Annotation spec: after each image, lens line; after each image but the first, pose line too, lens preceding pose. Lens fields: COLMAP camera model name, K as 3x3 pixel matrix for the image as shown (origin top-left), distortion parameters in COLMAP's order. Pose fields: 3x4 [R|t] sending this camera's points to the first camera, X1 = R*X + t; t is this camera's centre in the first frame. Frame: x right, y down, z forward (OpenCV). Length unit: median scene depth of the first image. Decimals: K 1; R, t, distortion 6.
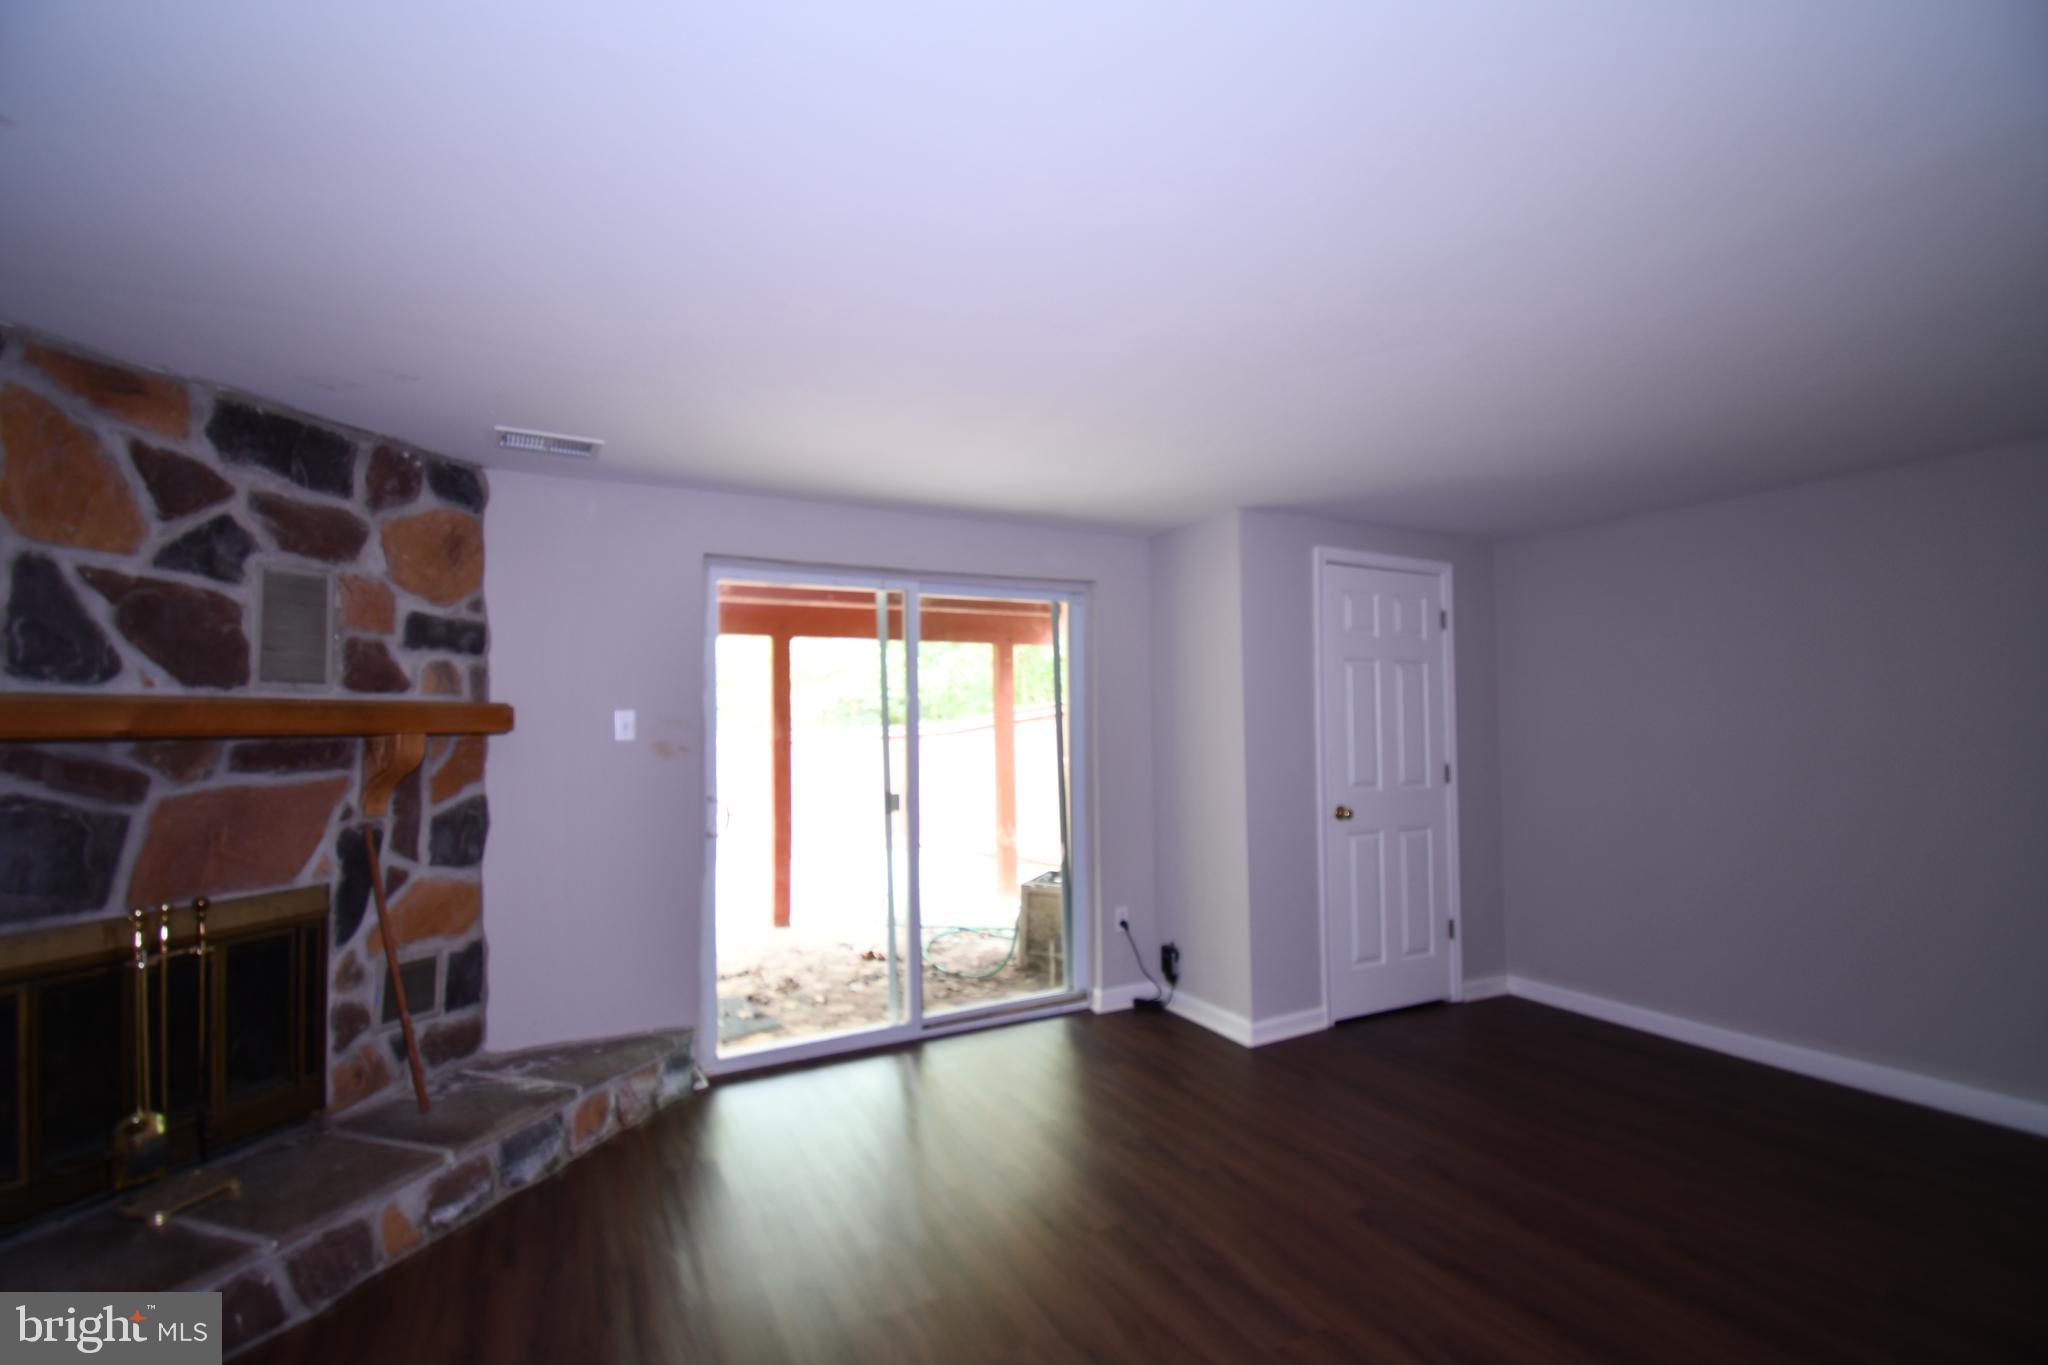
lens RADIAL K [[855.4, 0, 1030.0], [0, 855.4, 685.8], [0, 0, 1]] dist [0.000798, -0.018856]
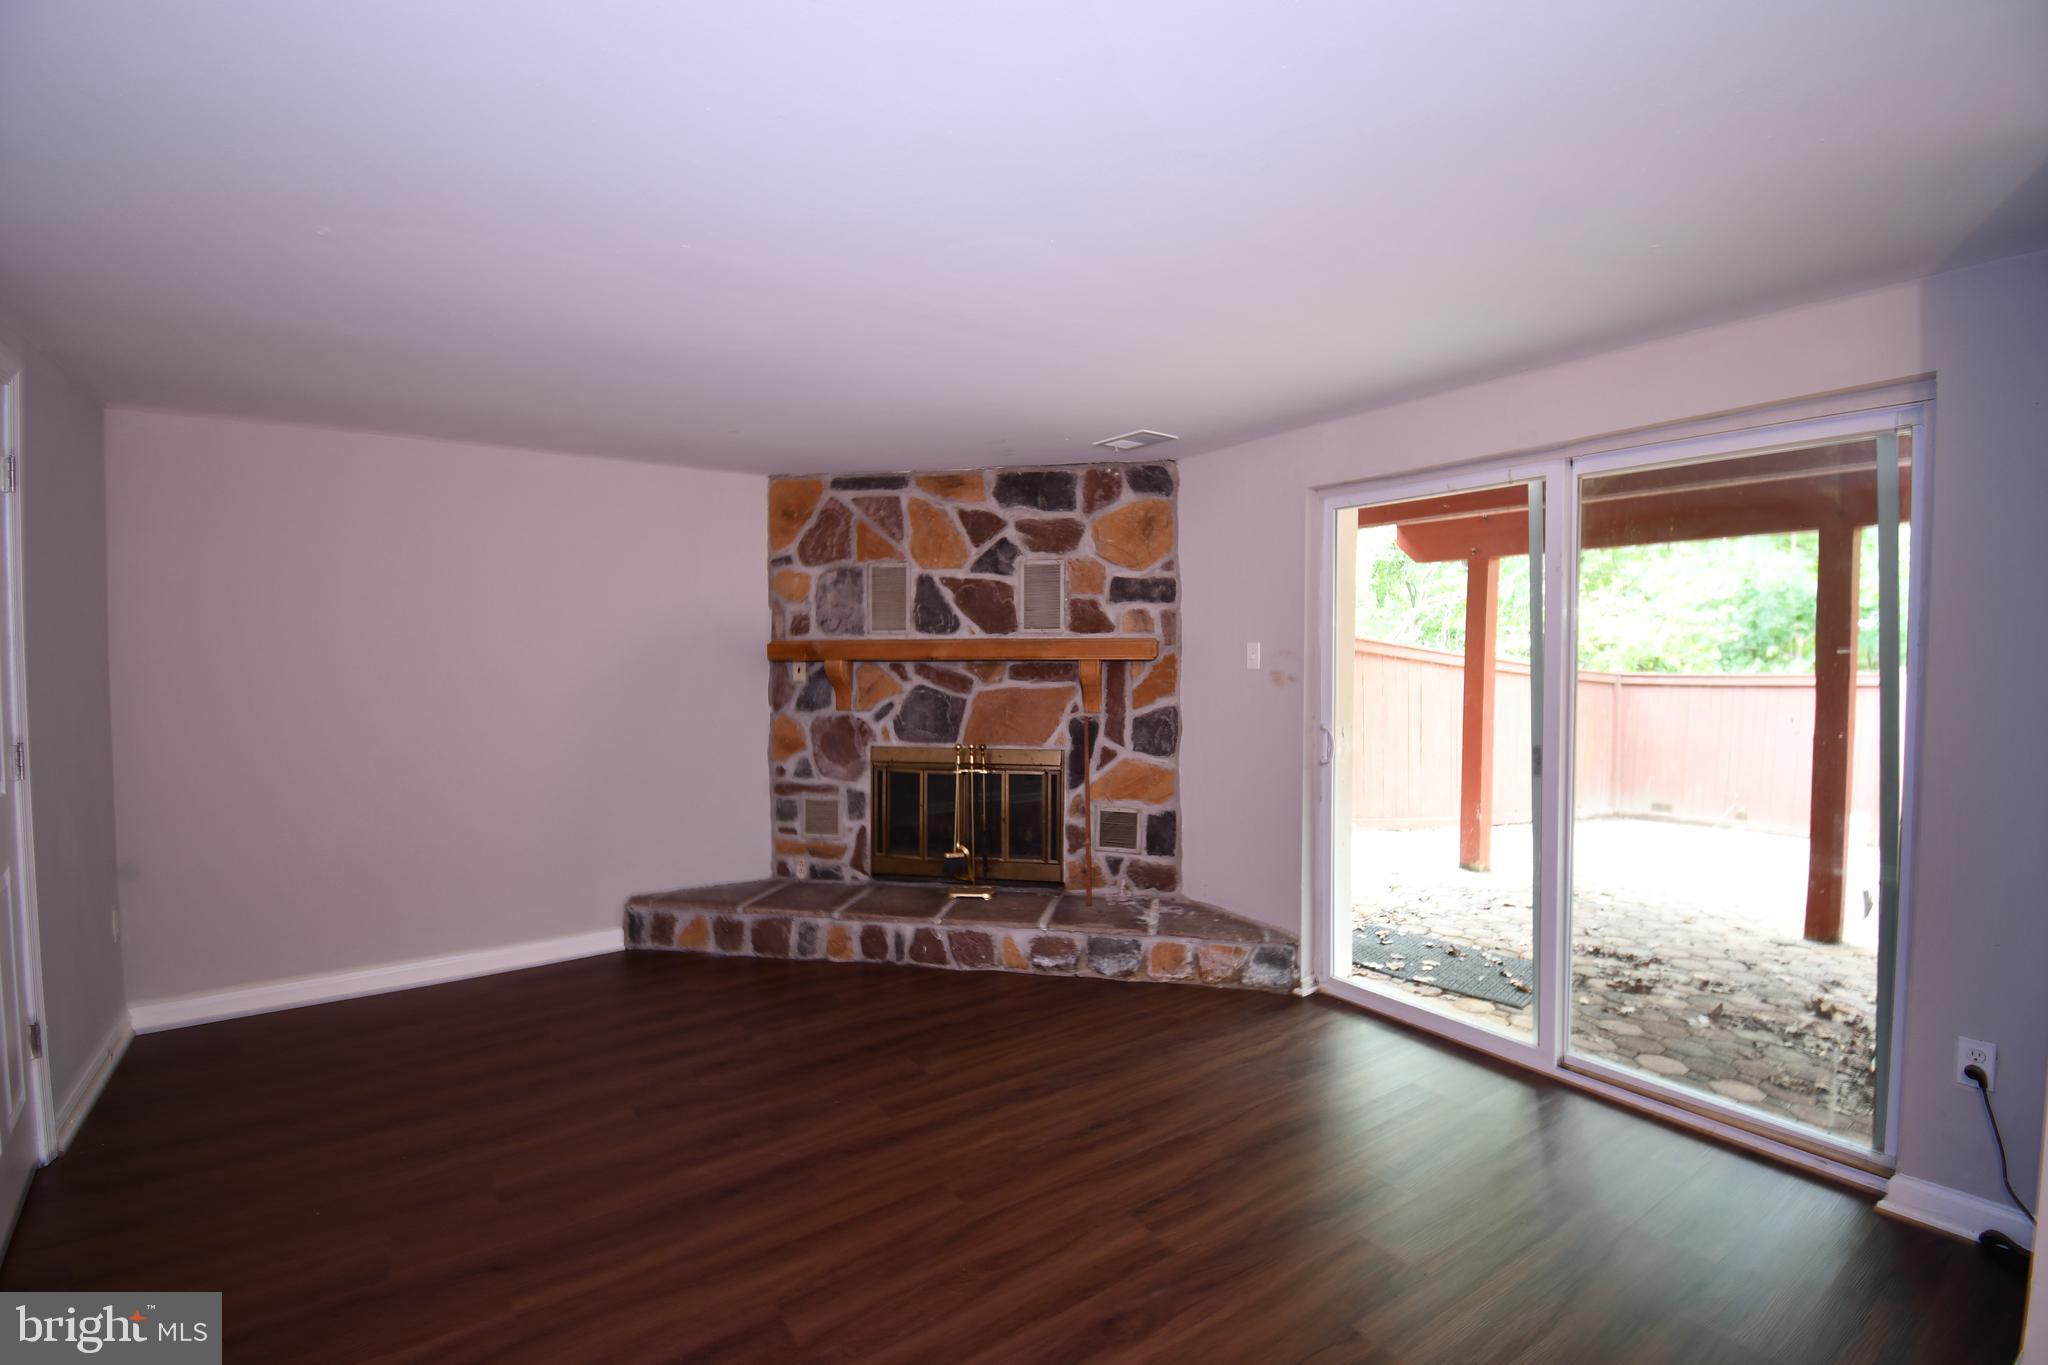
lens RADIAL K [[855.4, 0, 1030.0], [0, 855.4, 685.8], [0, 0, 1]] dist [0.000798, -0.018856]
pose [[0.150151, 0.047100, -0.987541, 0.786221], [0.041457, 0.997686, 0.053887, 0.016170], [0.987794, -0.049031, 0.147851, 0.681505]]
